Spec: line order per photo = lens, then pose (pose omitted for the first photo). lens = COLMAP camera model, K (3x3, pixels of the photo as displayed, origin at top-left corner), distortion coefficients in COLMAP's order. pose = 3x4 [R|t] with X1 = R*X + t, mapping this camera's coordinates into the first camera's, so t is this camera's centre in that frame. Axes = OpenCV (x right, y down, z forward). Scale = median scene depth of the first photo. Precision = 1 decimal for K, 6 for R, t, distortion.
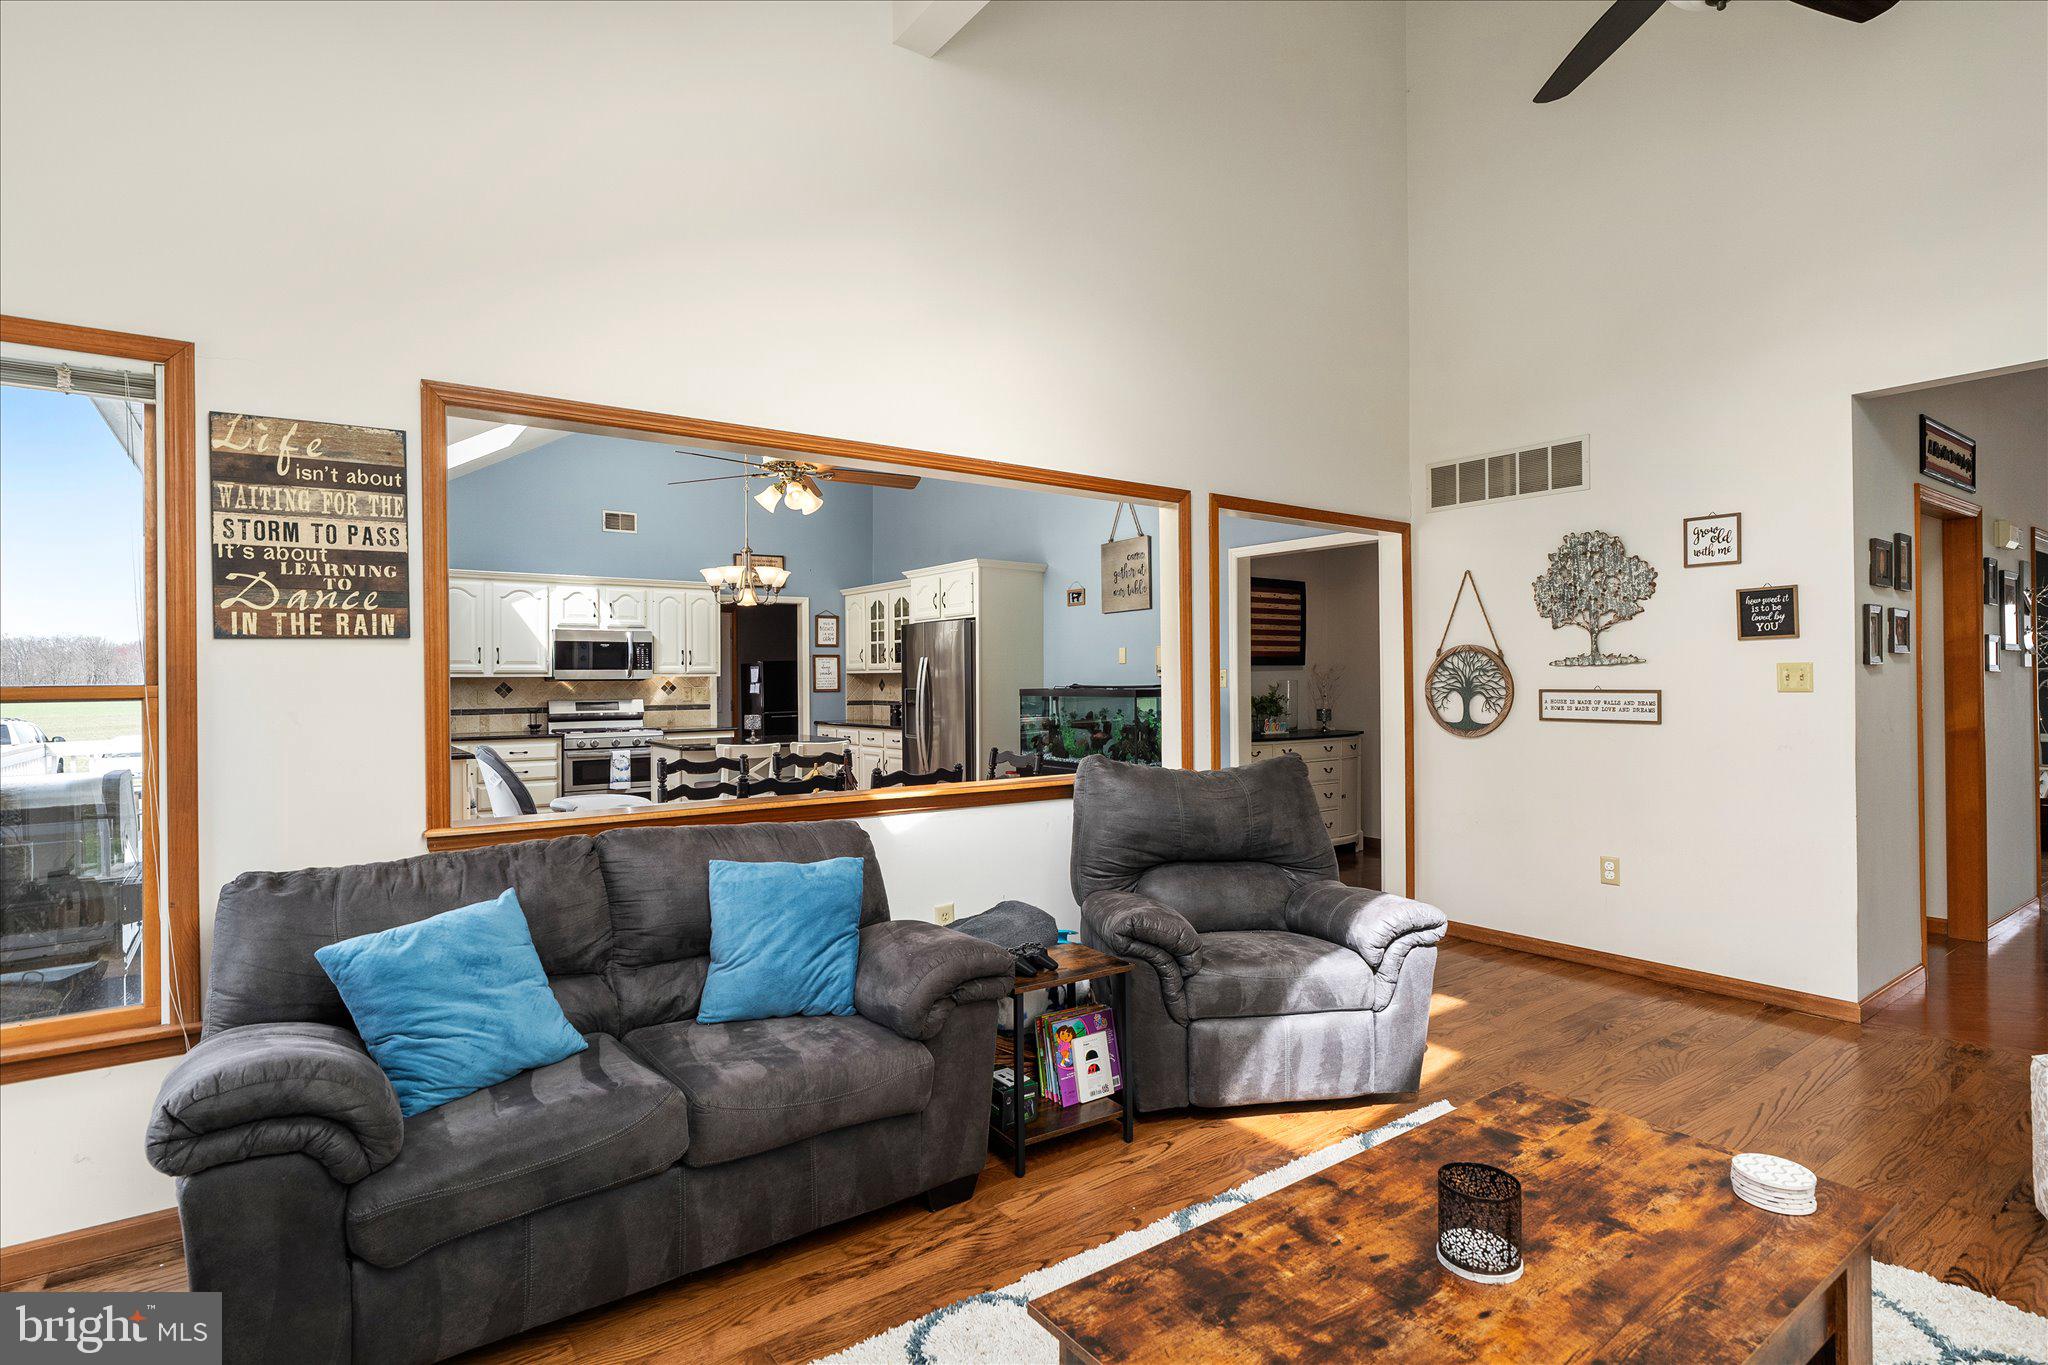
lens RADIAL K [[982.7, 0, 1024.0], [0, 982.7, 682.5], [0, 0, 1]] dist [-0.001919, 0.001029]
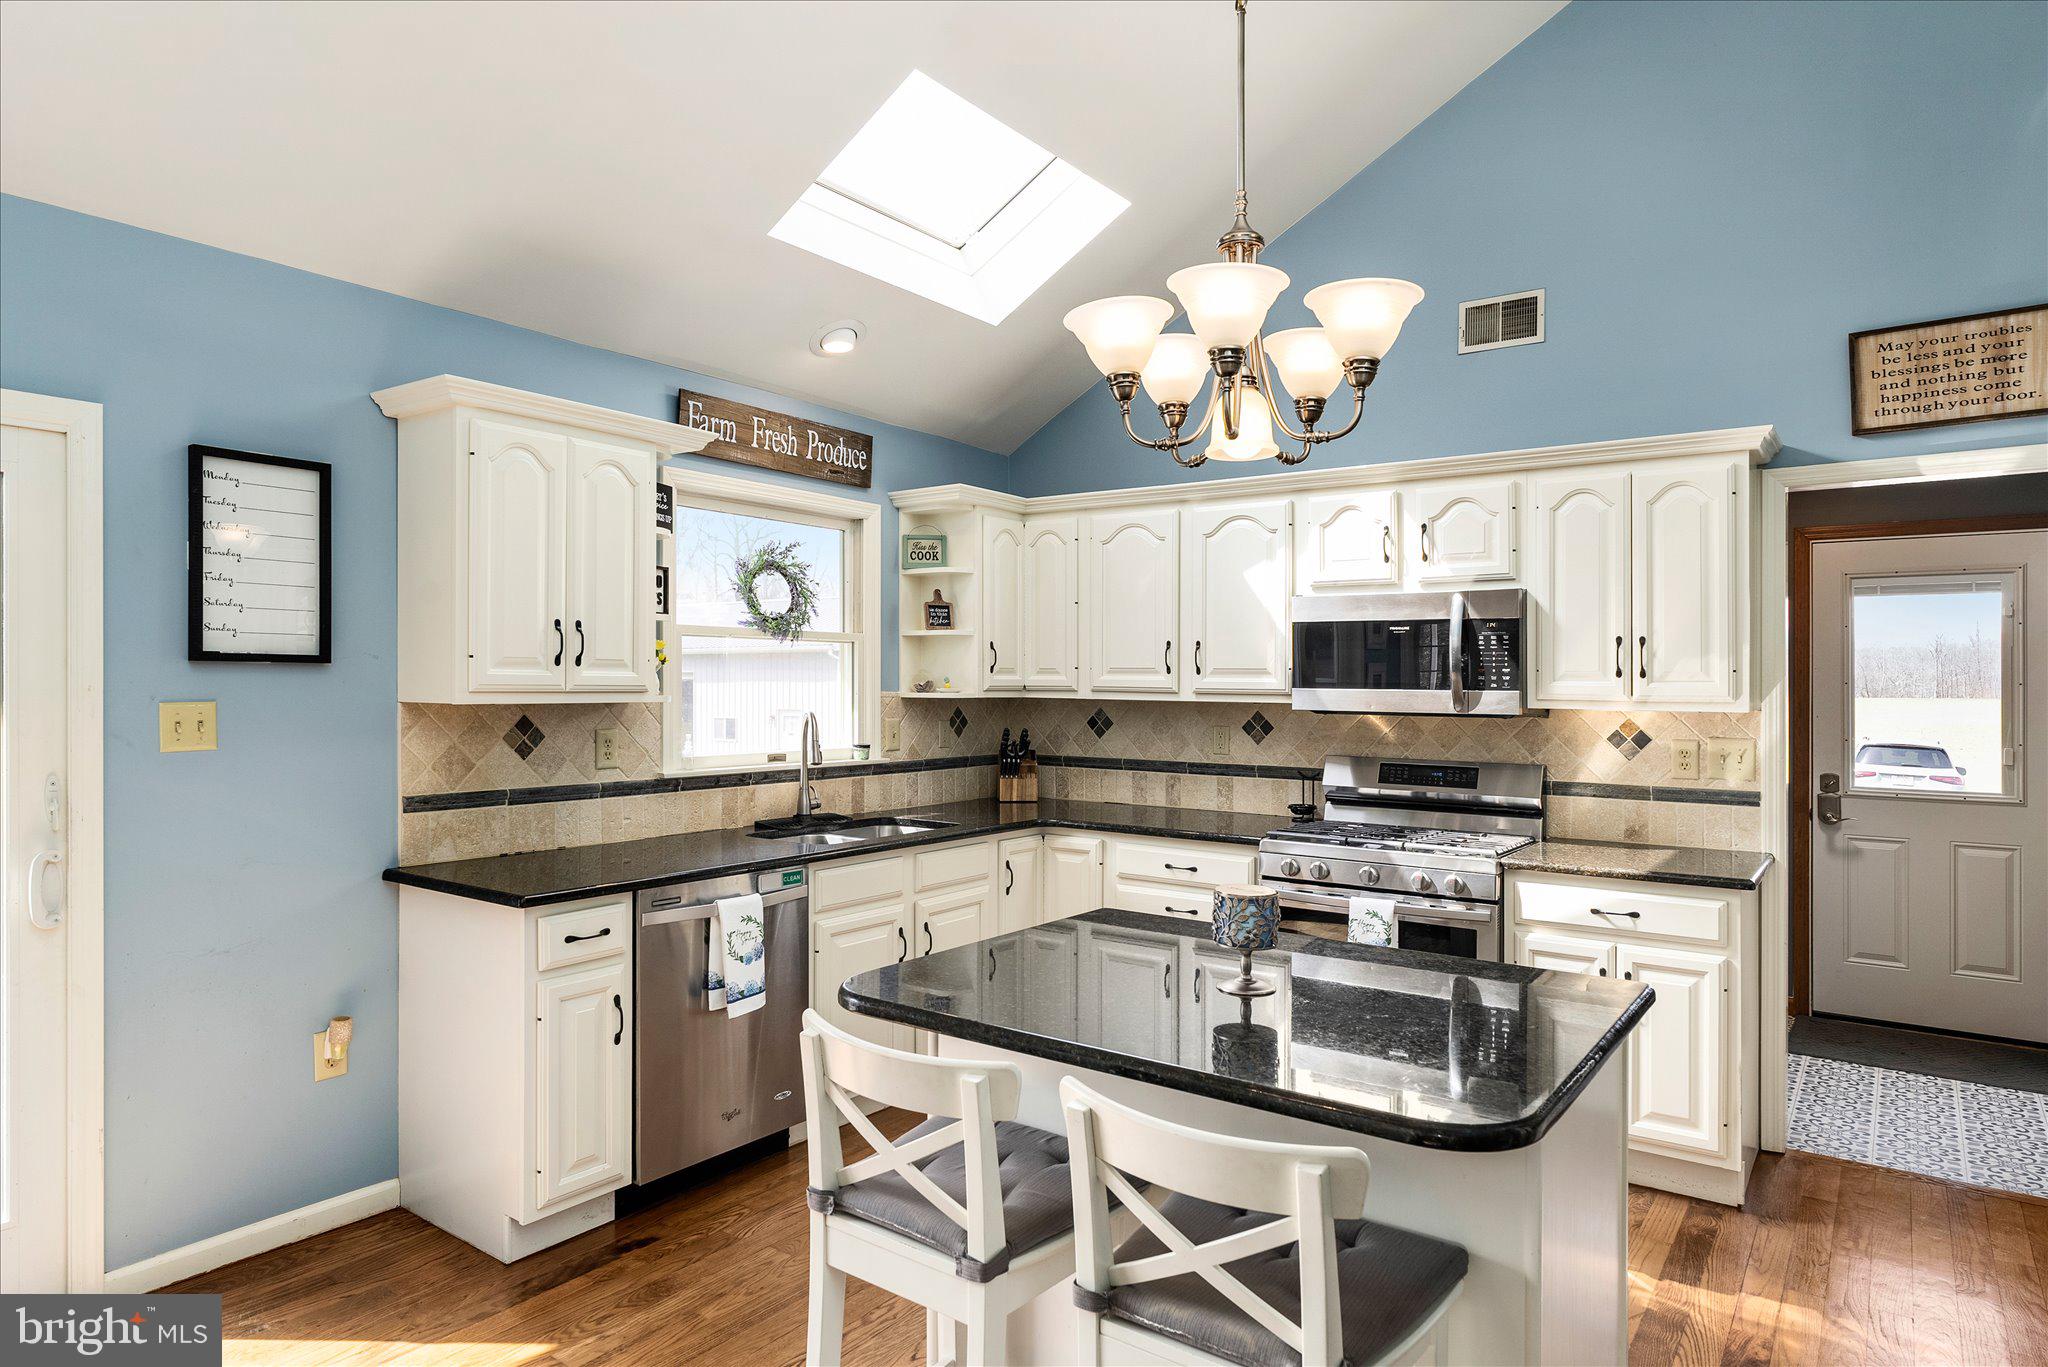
lens RADIAL K [[1195.4, 0, 1024.0], [0, 1195.4, 683.5], [0, 0, 1]] dist [0.001227, 0.000289]
pose [[0.317100, 0.011158, -0.948327, -0.005432], [-0.017378, 0.999831, 0.005953, -0.015675], [0.948233, 0.014592, 0.317240, 0.696292]]
